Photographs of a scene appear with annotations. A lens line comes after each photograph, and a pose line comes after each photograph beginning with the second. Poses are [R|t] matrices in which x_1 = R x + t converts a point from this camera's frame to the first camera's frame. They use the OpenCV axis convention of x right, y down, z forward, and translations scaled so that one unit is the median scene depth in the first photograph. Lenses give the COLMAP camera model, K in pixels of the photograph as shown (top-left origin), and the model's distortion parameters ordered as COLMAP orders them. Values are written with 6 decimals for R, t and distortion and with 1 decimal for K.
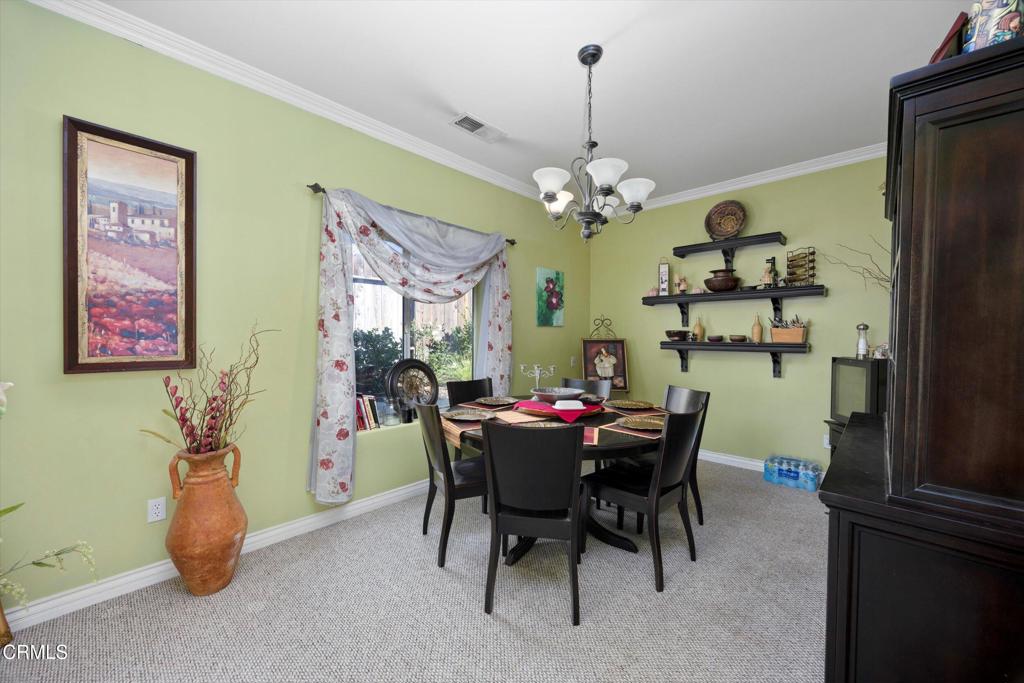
lens RADIAL K [[389.6, 0, 510.9], [0, 389.6, 340.3], [0, 0, 1]] dist [-0.001497, 0.000158]
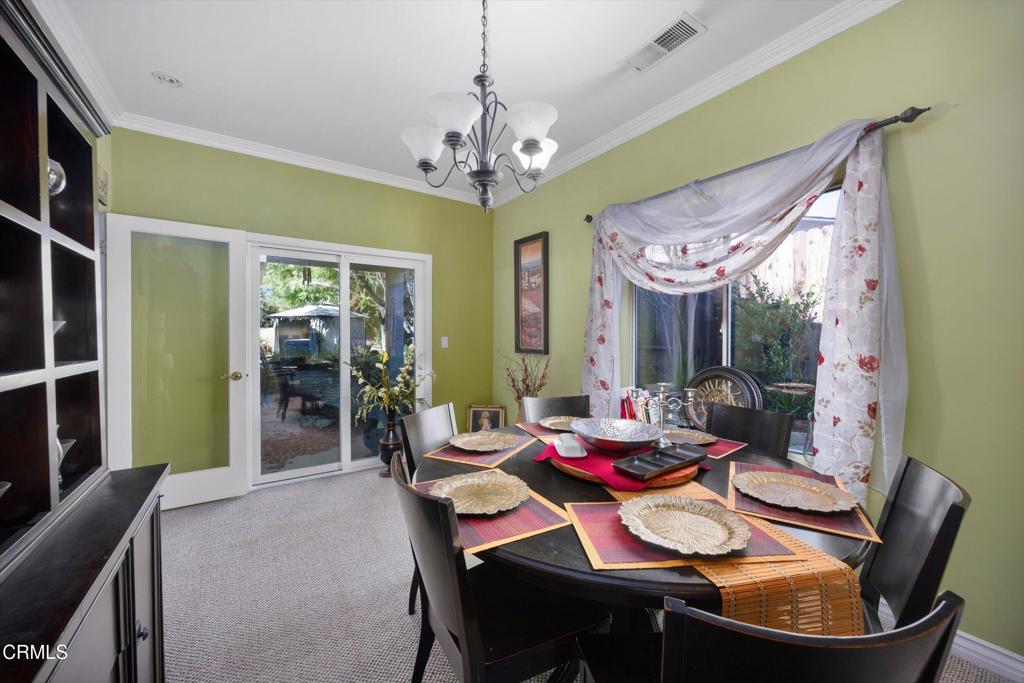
lens RADIAL K [[389.6, 0, 510.9], [0, 389.6, 340.3], [0, 0, 1]] dist [-0.001497, 0.000158]
pose [[-0.216454, 0.007311, -0.976266, 0.946150], [-0.013987, 0.999846, 0.010589, -0.009522], [0.976193, 0.015947, -0.216318, 1.250704]]
